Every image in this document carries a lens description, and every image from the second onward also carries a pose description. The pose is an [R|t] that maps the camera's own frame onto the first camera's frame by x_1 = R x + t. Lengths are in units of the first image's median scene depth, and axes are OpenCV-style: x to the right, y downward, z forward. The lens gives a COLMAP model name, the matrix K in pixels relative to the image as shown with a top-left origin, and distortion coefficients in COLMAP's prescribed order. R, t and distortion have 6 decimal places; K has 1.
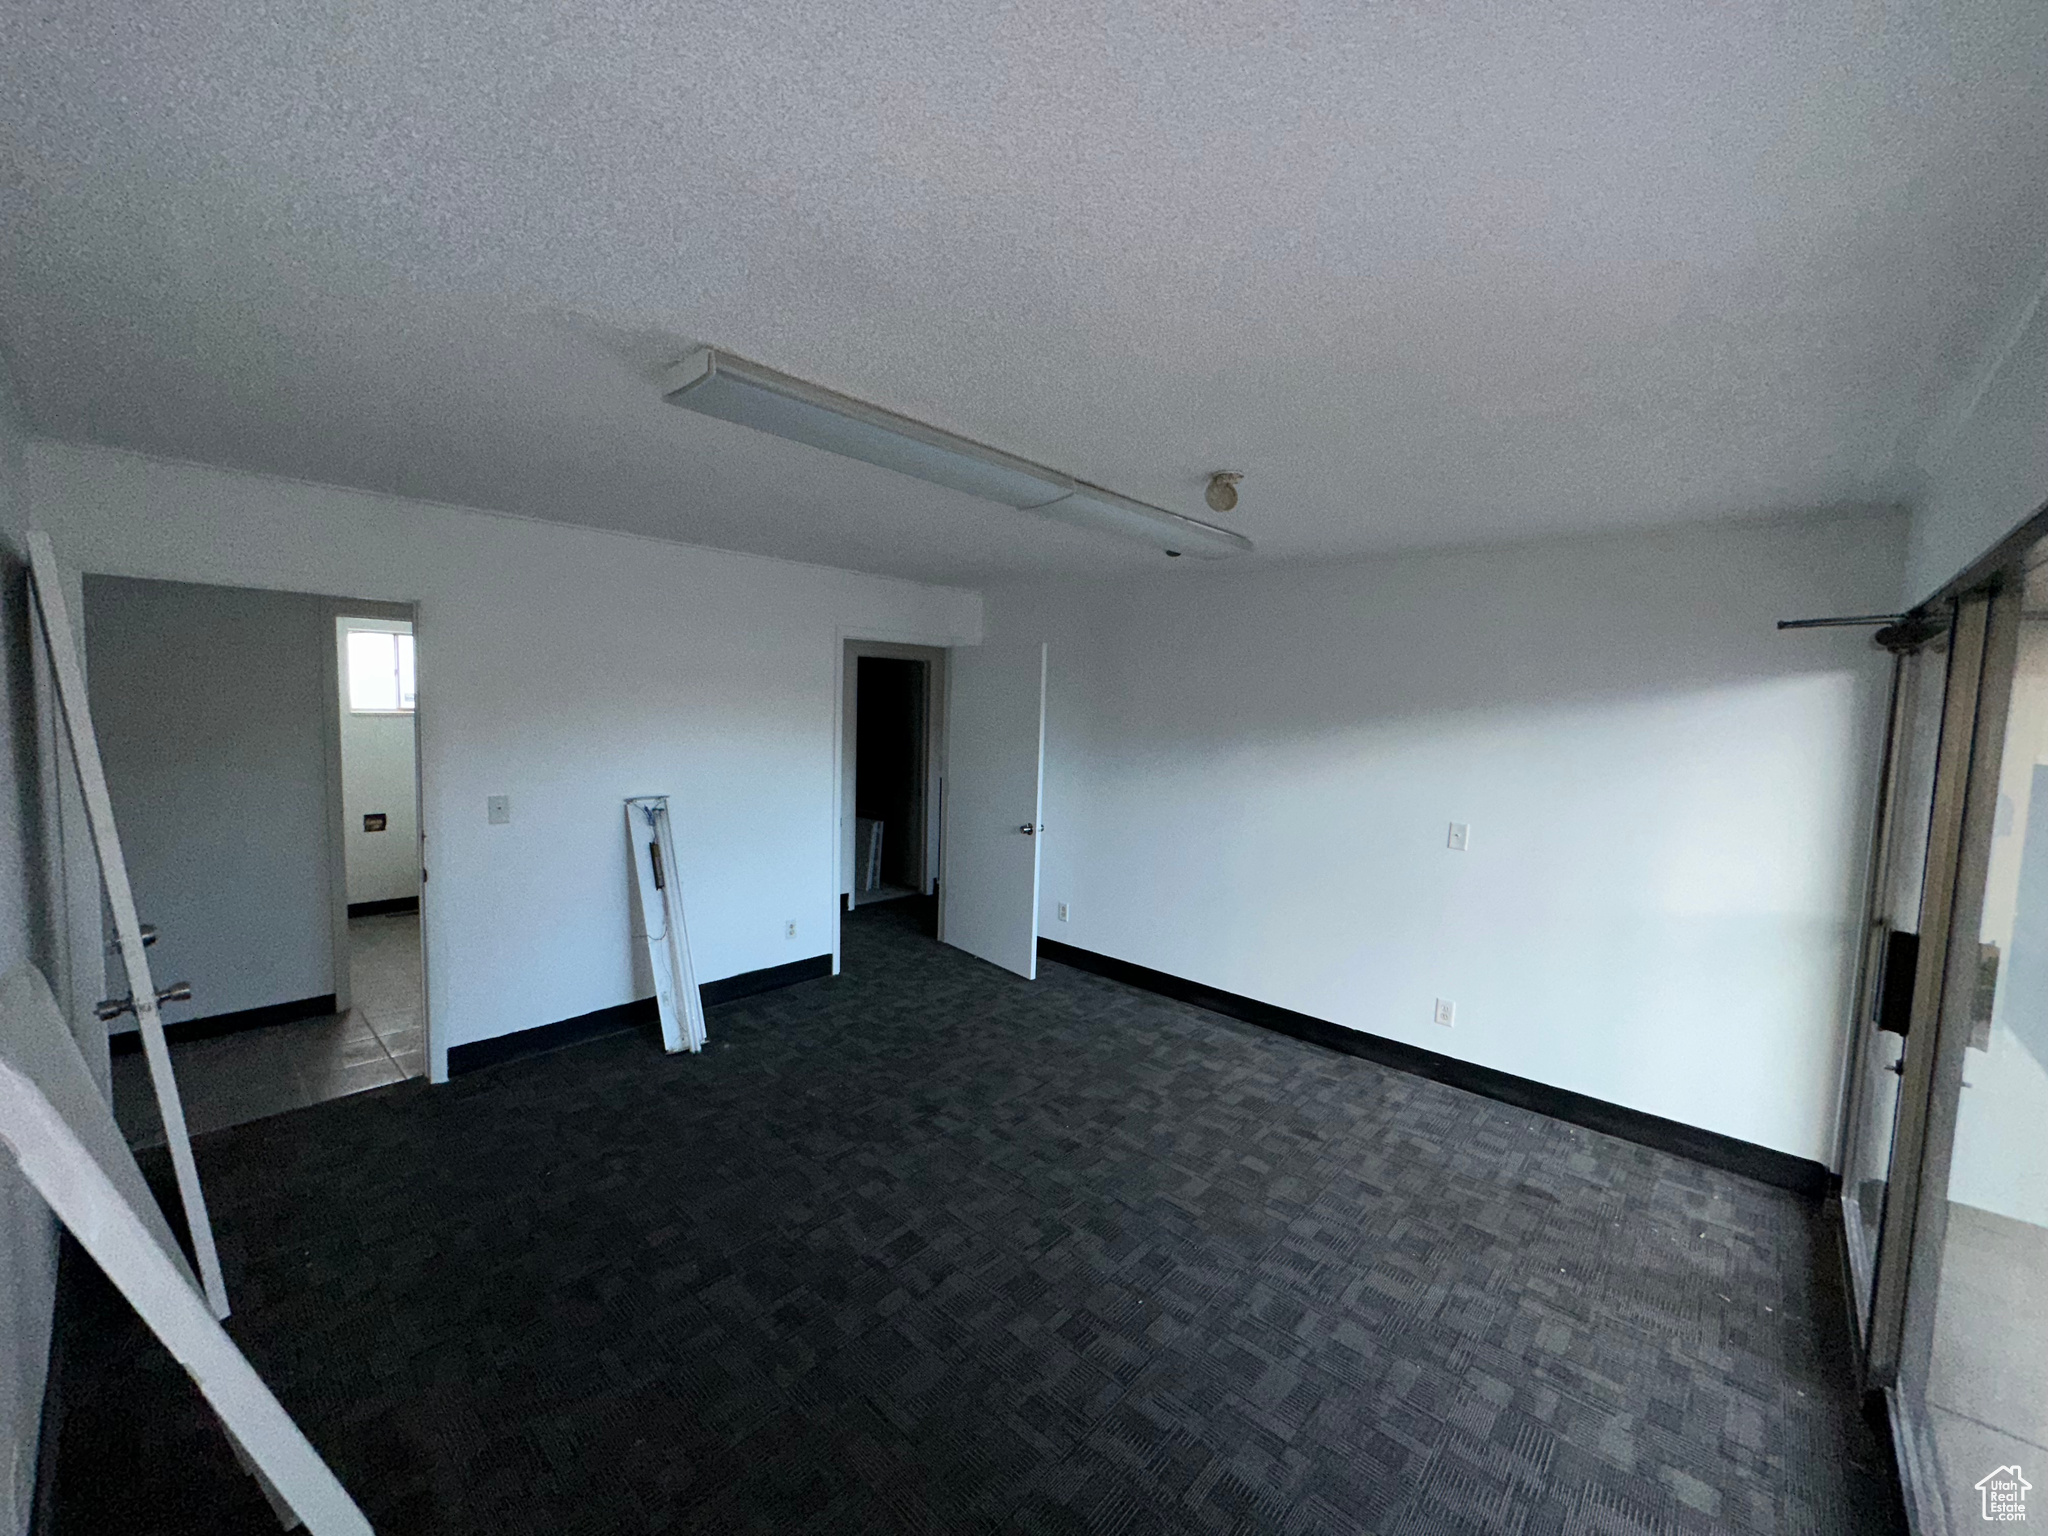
lens RADIAL K [[817.5, 0, 1024.0], [0, 817.5, 768.0], [0, 0, 1]] dist [-0.000615, 0.000602]
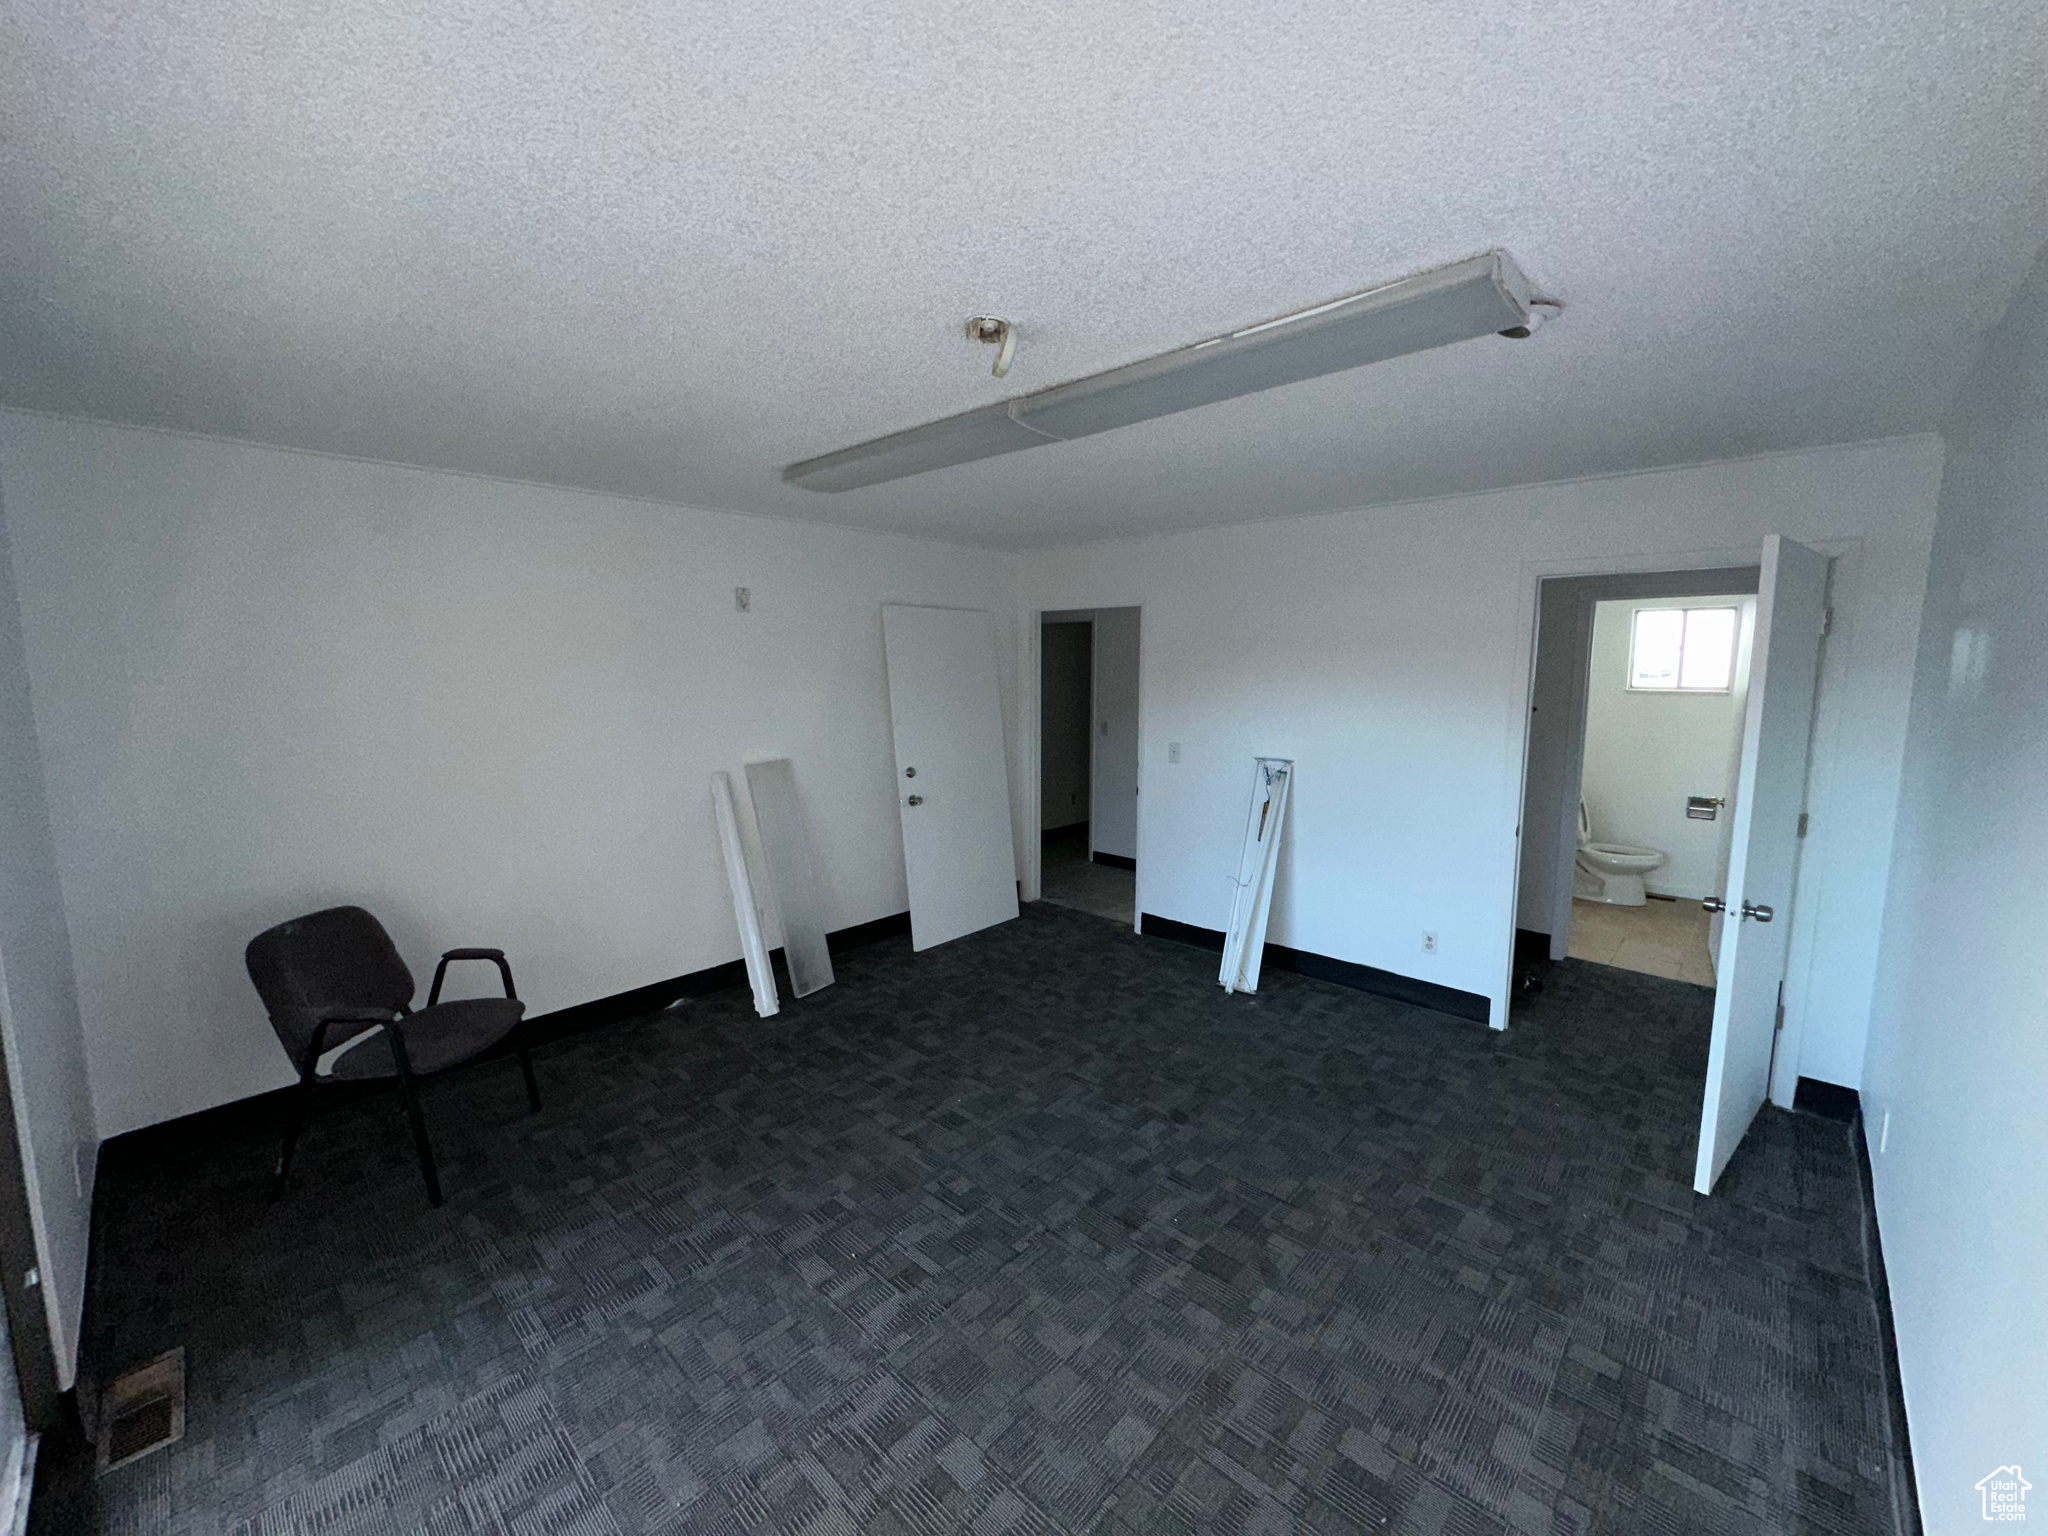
lens RADIAL K [[817.5, 0, 1024.0], [0, 817.5, 768.0], [0, 0, 1]] dist [-0.000615, 0.000602]
pose [[-0.015130, 0.096479, -0.995220, 0.779087], [-0.081739, 0.991883, 0.097398, -0.039258], [0.996539, 0.082822, -0.007121, 0.841440]]
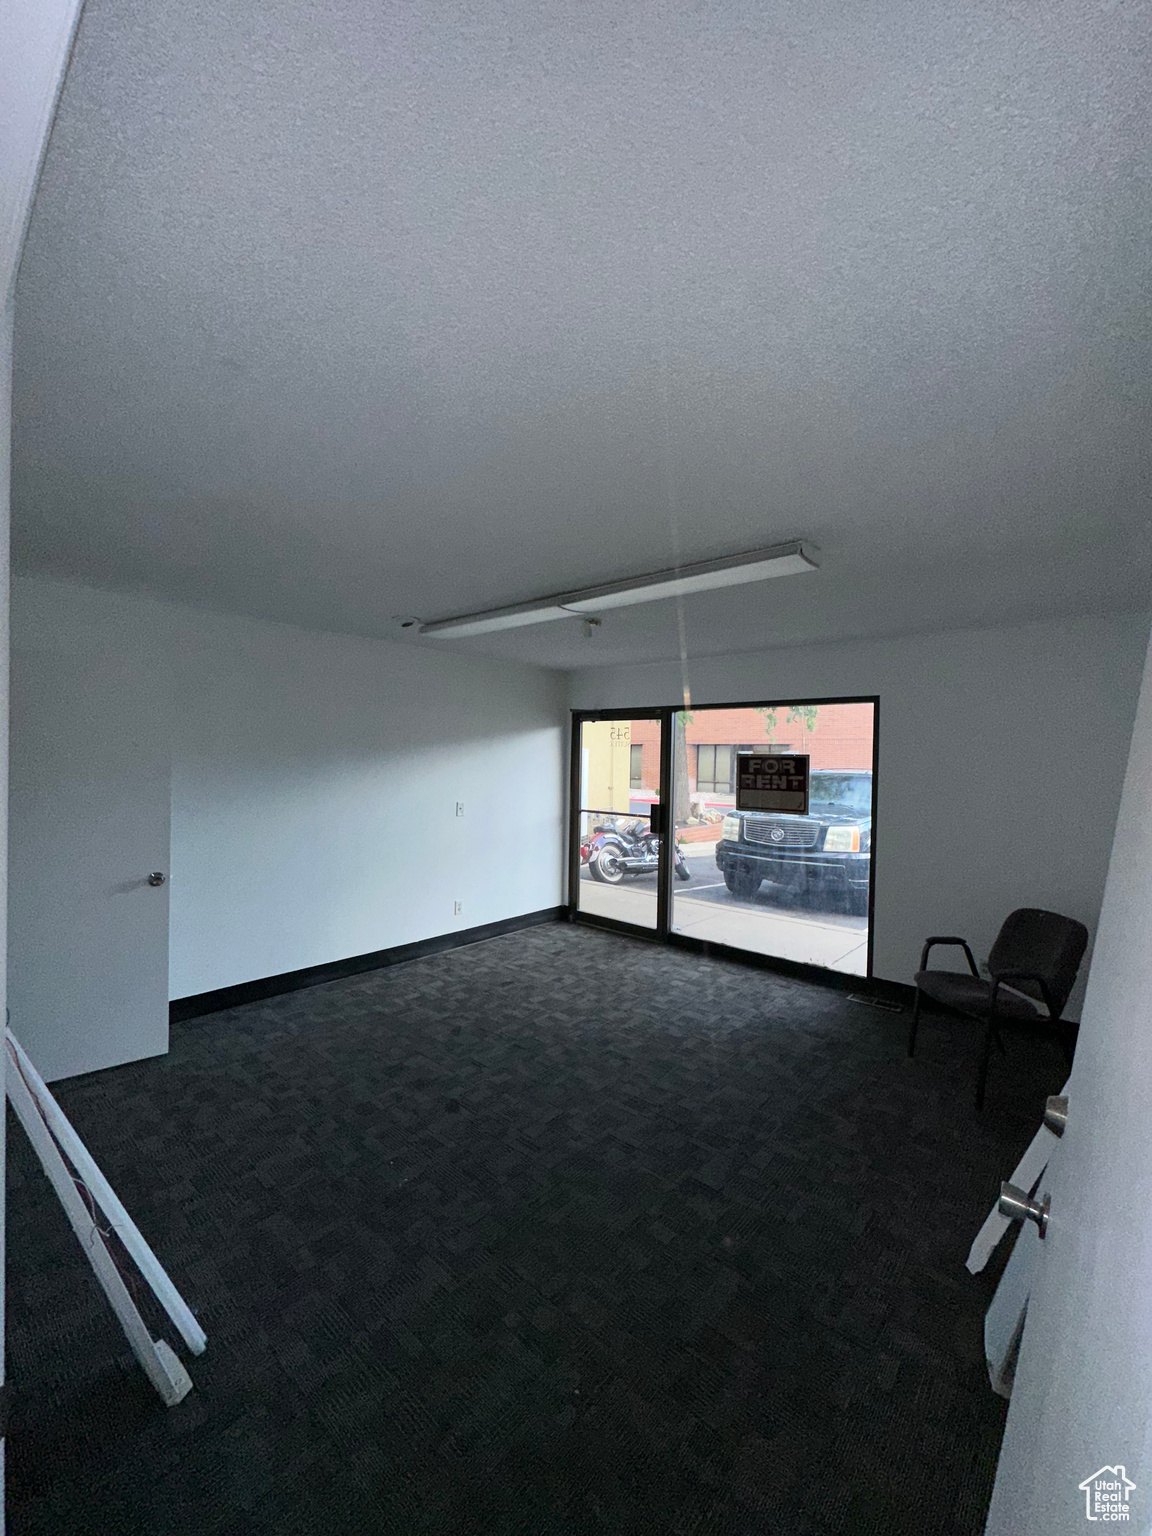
lens RADIAL K [[613.1, 0, 576.0], [0, 613.1, 768.0], [0, 0, 1]] dist [-0.000615, 0.000602]
pose [[-0.013913, -0.048185, 0.998742, -0.959947], [0.065232, 0.996667, 0.048993, -0.067142], [-0.997773, 0.065832, -0.010724, 0.850269]]
